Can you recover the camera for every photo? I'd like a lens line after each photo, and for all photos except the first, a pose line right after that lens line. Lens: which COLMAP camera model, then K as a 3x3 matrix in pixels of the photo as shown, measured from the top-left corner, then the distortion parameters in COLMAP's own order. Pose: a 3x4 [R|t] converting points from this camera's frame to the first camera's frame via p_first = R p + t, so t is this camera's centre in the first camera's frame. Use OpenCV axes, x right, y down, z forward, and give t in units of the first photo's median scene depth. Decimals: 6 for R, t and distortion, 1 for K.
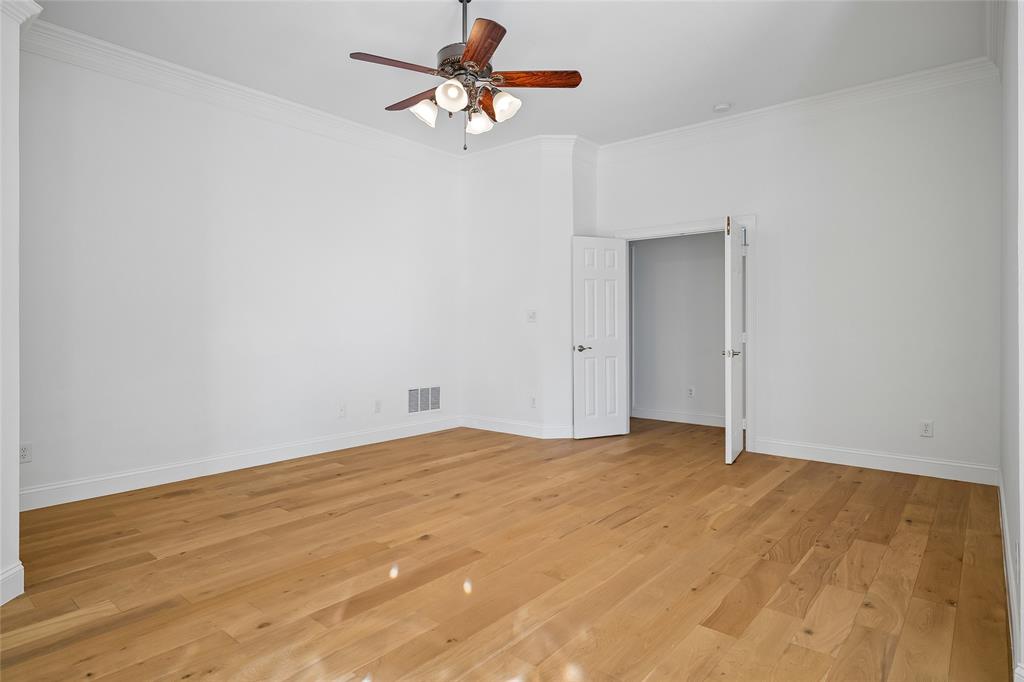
lens RADIAL K [[573.7, 0, 511.4], [0, 573.7, 321.6], [0, 0, 1]] dist [-0.002417, -0.001401]
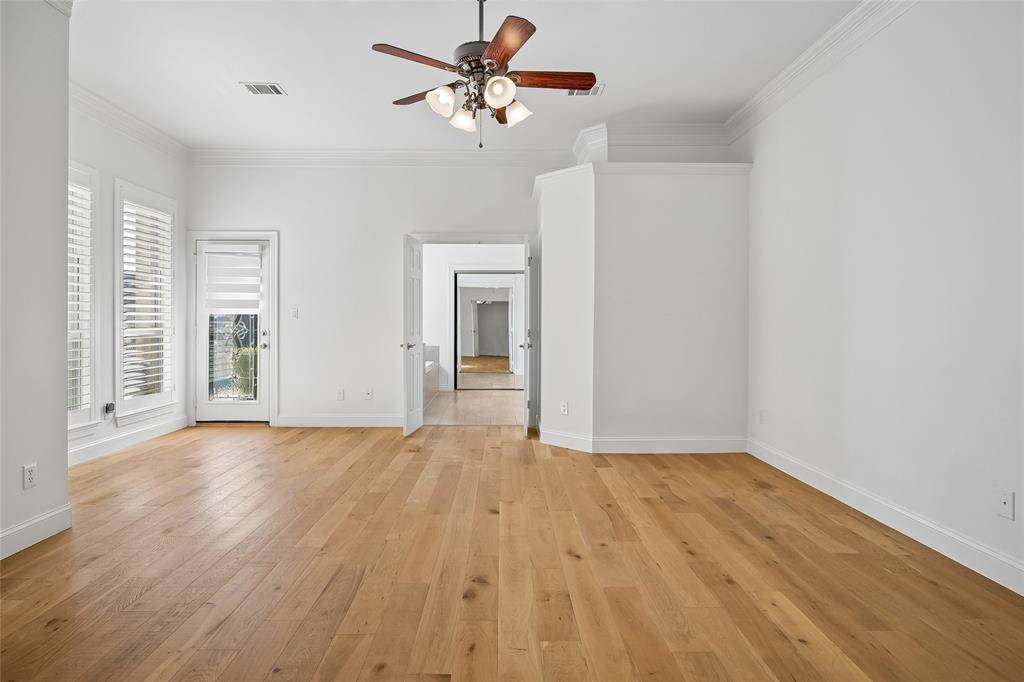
lens RADIAL K [[573.7, 0, 511.4], [0, 573.7, 321.6], [0, 0, 1]] dist [-0.002417, -0.001401]
pose [[-0.760407, -0.002700, -0.649442, 0.498685], [0.000747, 0.999987, -0.005031, 0.007132], [0.649447, -0.004311, -0.760395, 1.679120]]
